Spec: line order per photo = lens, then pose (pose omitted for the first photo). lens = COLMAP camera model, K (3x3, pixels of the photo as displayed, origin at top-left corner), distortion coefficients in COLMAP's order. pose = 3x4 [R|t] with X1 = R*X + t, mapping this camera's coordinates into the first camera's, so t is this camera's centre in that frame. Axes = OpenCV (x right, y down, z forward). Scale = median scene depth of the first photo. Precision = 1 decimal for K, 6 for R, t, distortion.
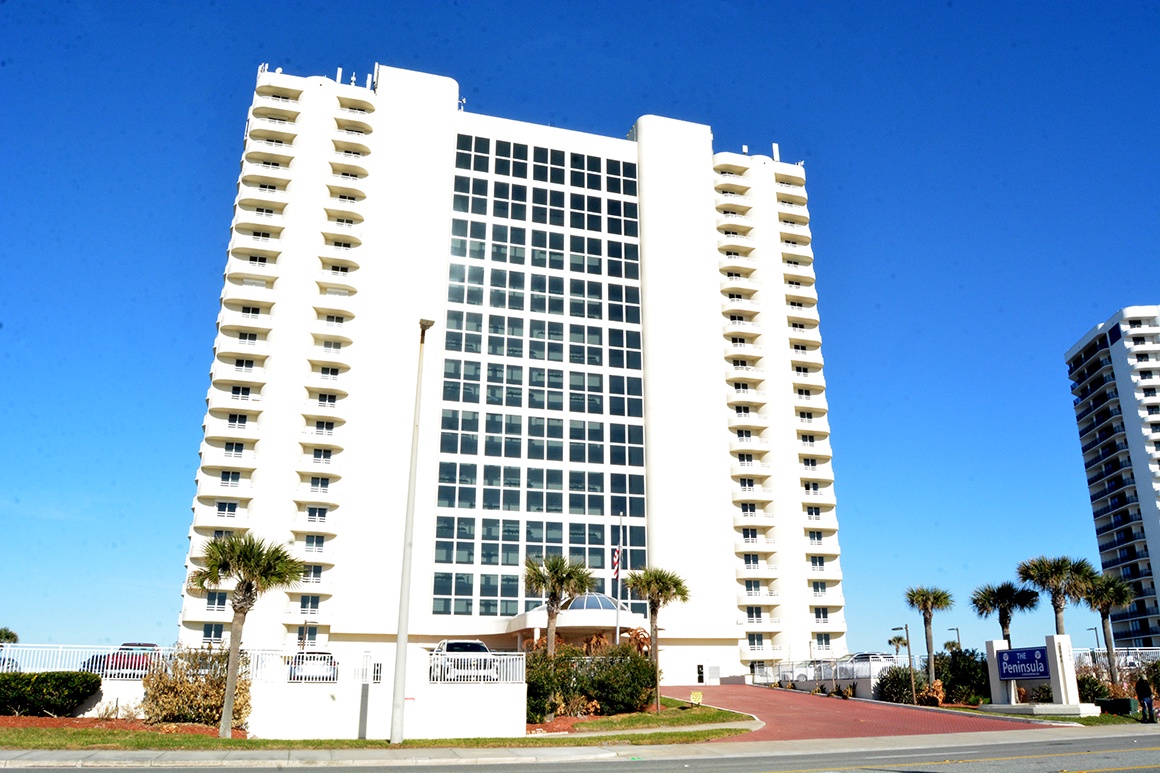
lens RADIAL K [[907.1, 0, 589.1], [0, 907.1, 378.4], [0, 0, 1]] dist [-0.096927, 0.032218]
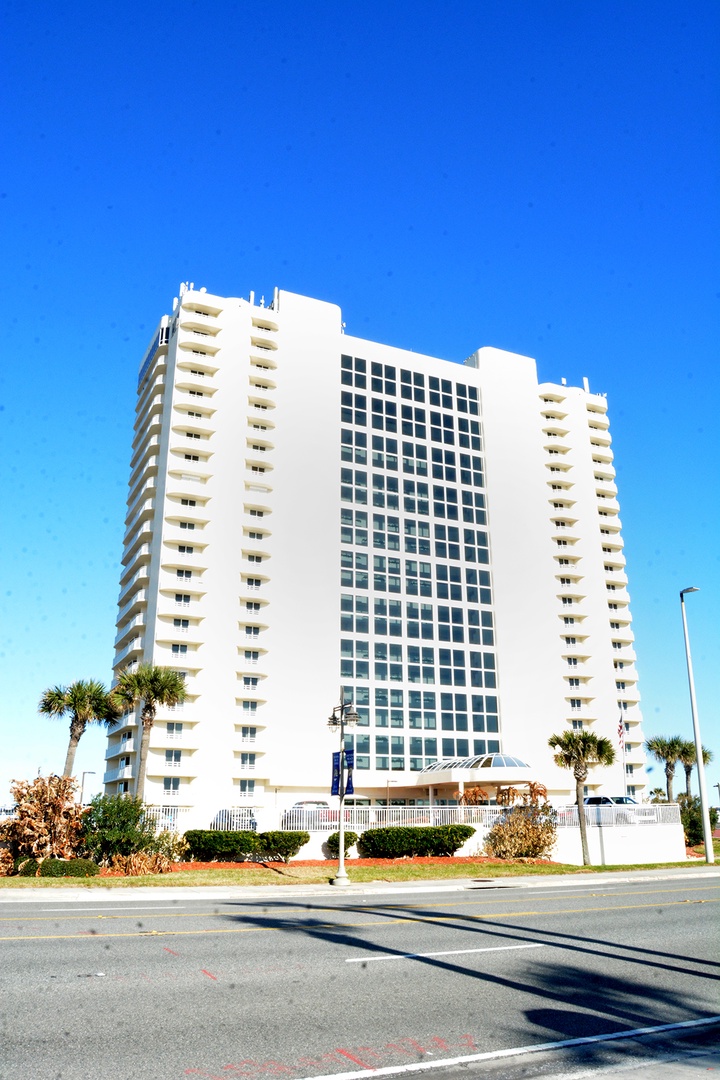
lens RADIAL K [[844.6, 0, 350.9], [0, 844.6, 544.2], [0, 0, 1]] dist [-0.096927, 0.032218]
pose [[0.991582, 0.043341, 0.122012, -0.252179], [-0.043432, 0.999055, -0.001913, -0.025338], [-0.121980, -0.003402, 0.992527, -0.077047]]
